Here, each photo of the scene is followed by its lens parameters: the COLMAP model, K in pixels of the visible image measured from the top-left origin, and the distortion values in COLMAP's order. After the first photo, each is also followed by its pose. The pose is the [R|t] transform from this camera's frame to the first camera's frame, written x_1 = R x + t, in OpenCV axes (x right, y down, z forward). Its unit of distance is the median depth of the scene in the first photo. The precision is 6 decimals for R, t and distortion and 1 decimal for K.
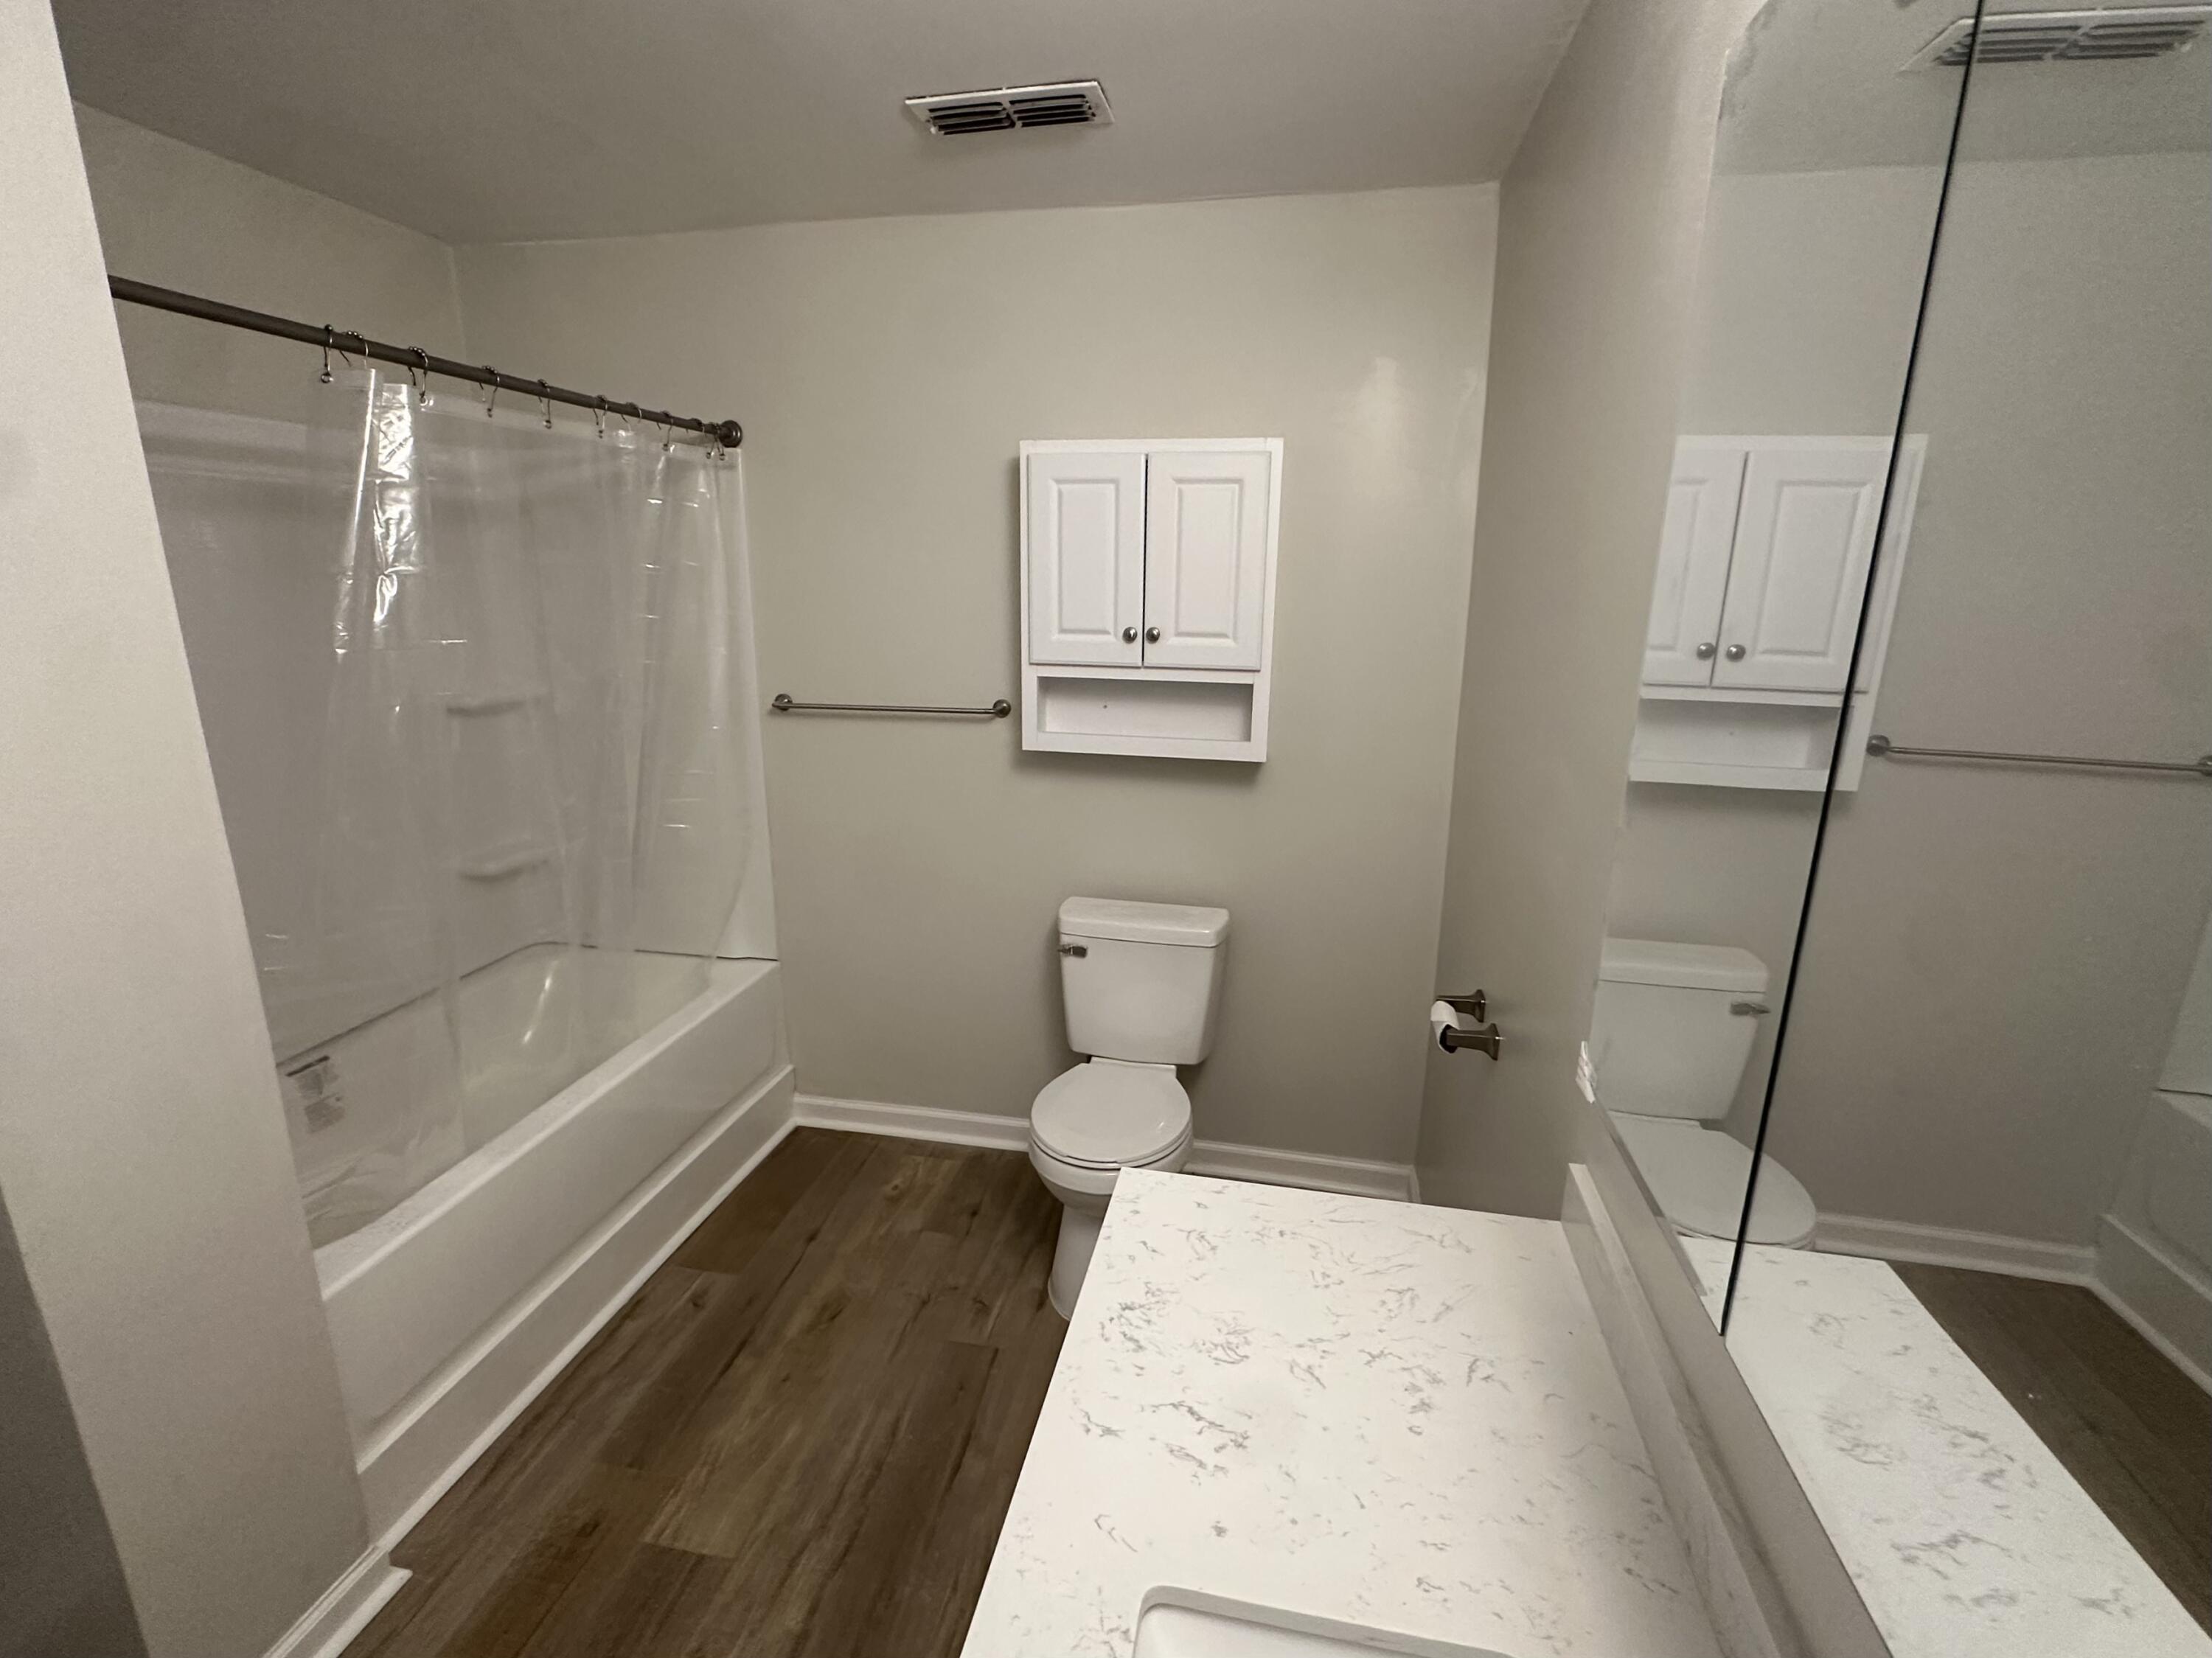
lens RADIAL K [[992.2, 0, 1103.5], [0, 992.2, 824.3], [0, 0, 1]] dist [0.001368, 0.000048]
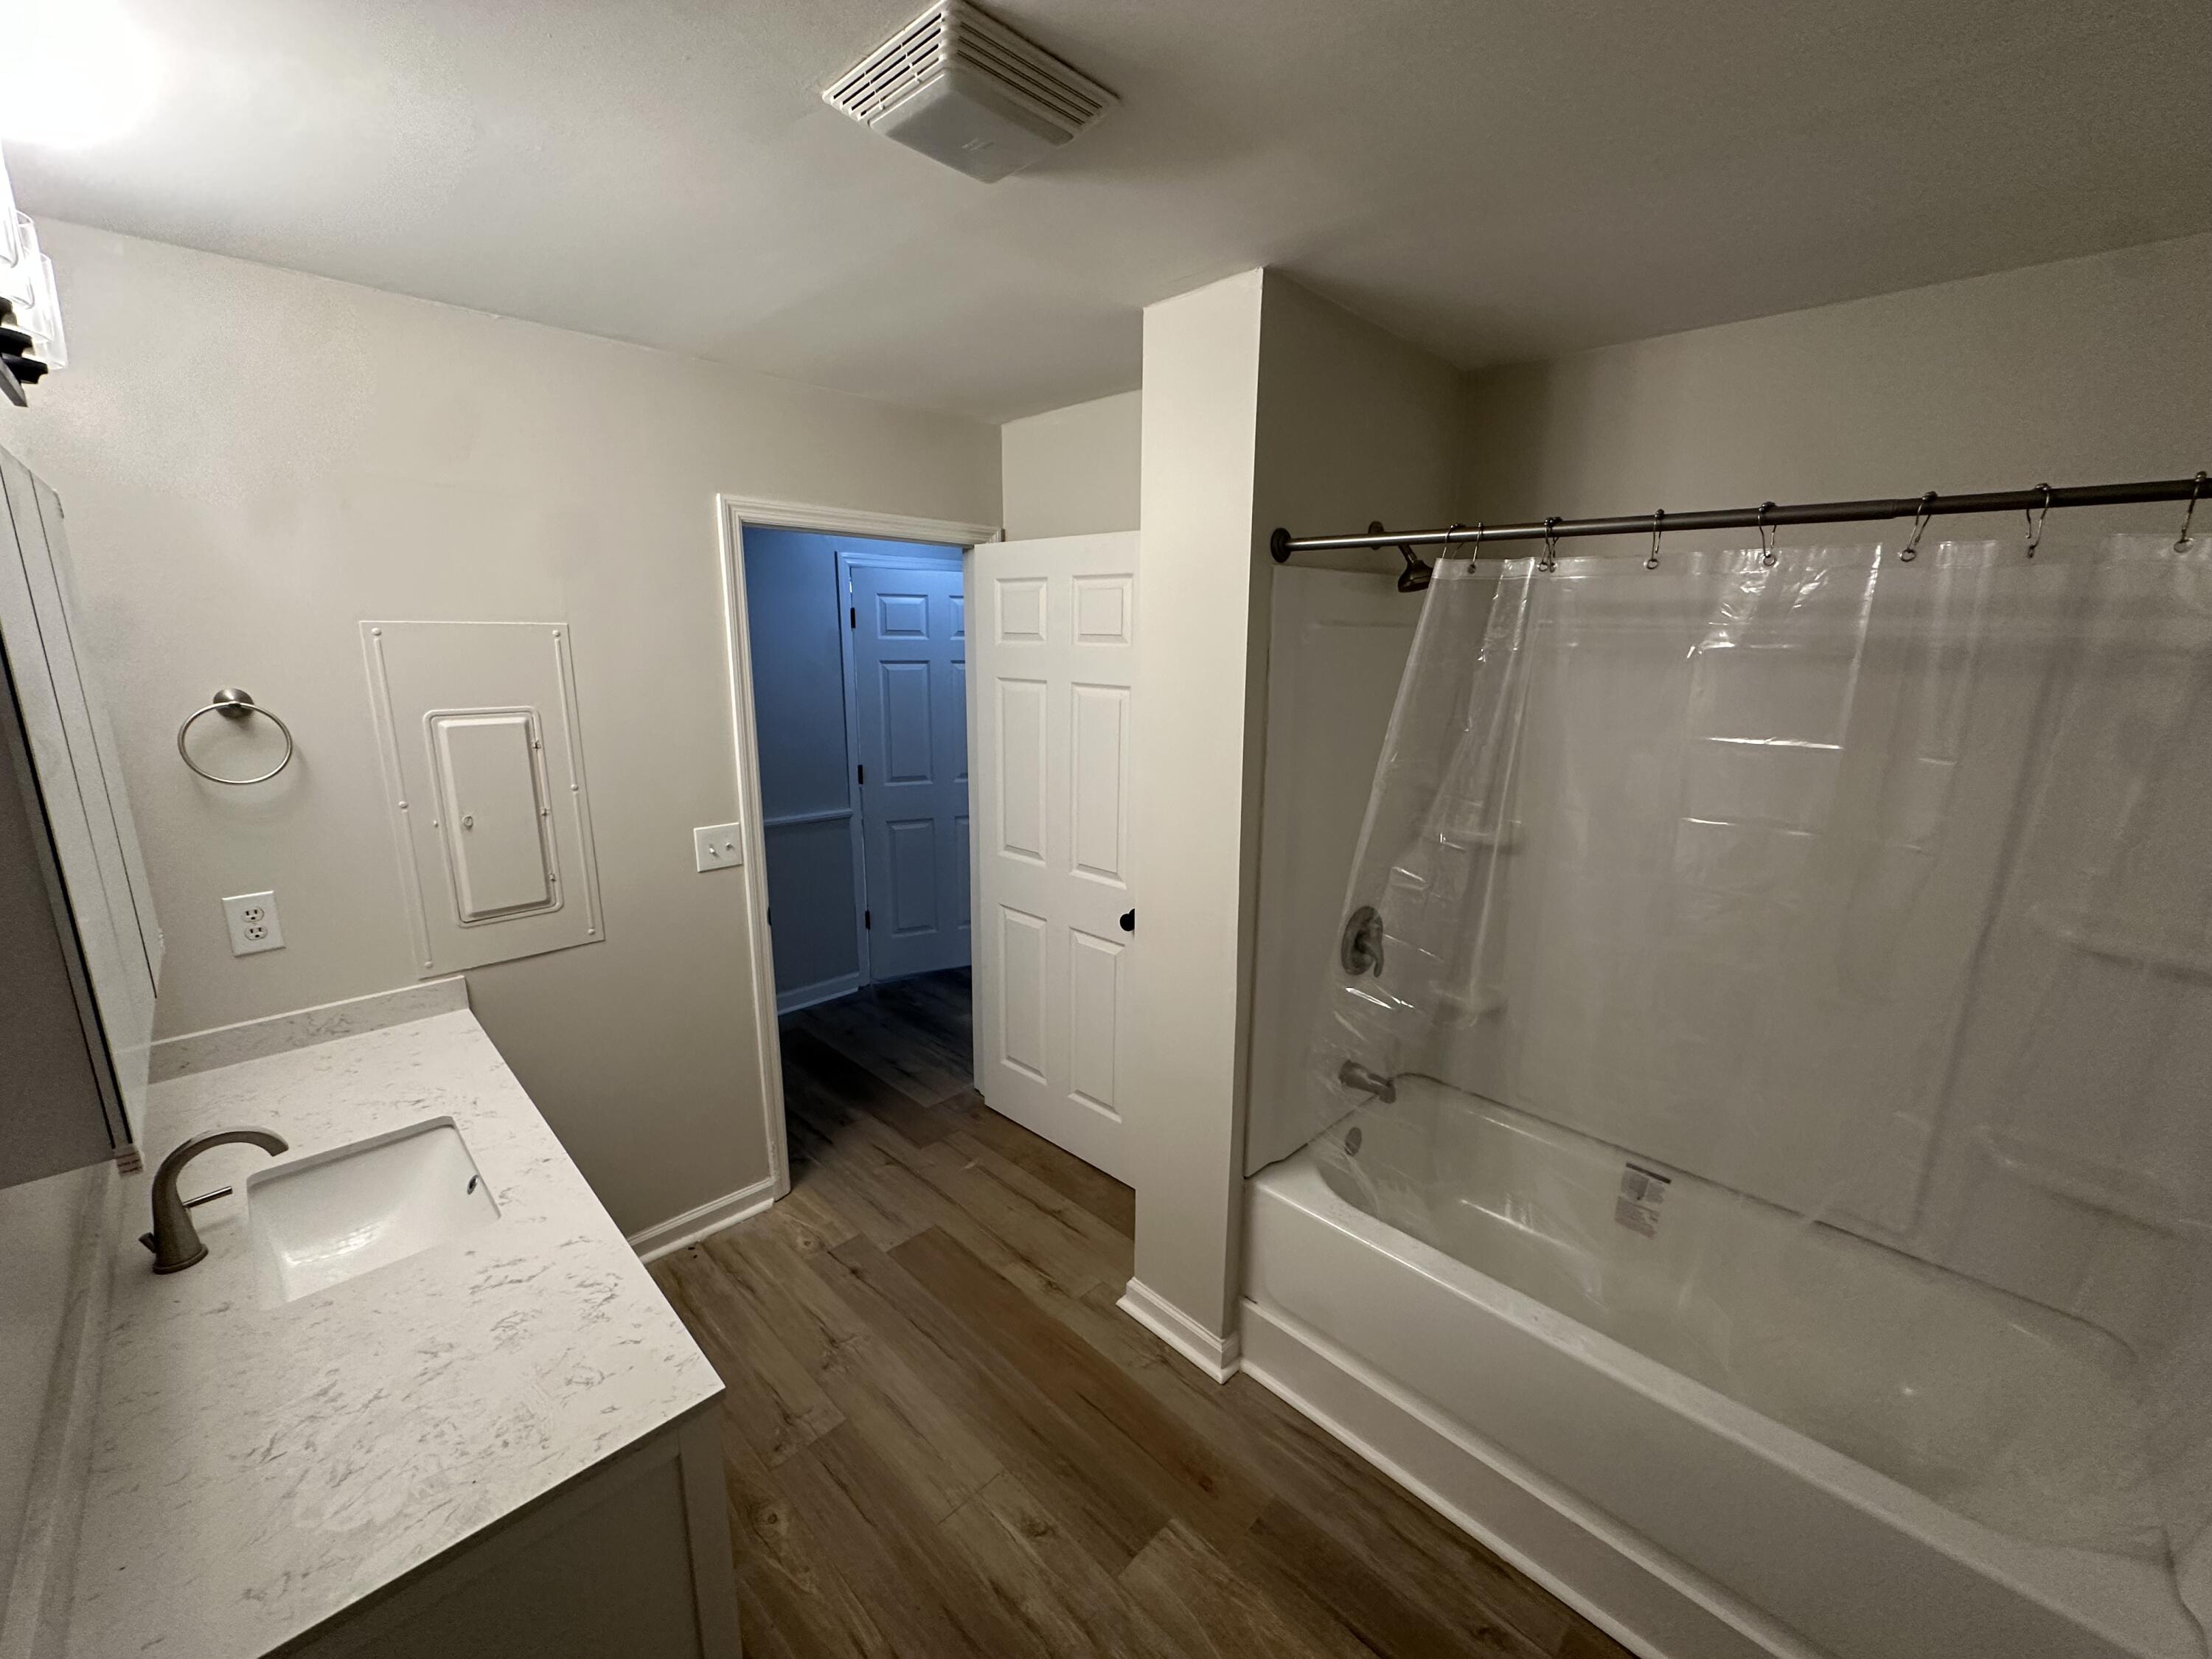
lens RADIAL K [[884.7, 0, 1102.9], [0, 884.7, 830.6], [0, 0, 1]] dist [-0.008980, -0.000009]
pose [[-0.550273, 0.165364, -0.818446, 0.298991], [-0.233992, 0.910378, 0.341261, -0.355196], [0.801528, 0.379297, -0.462262, 1.069187]]
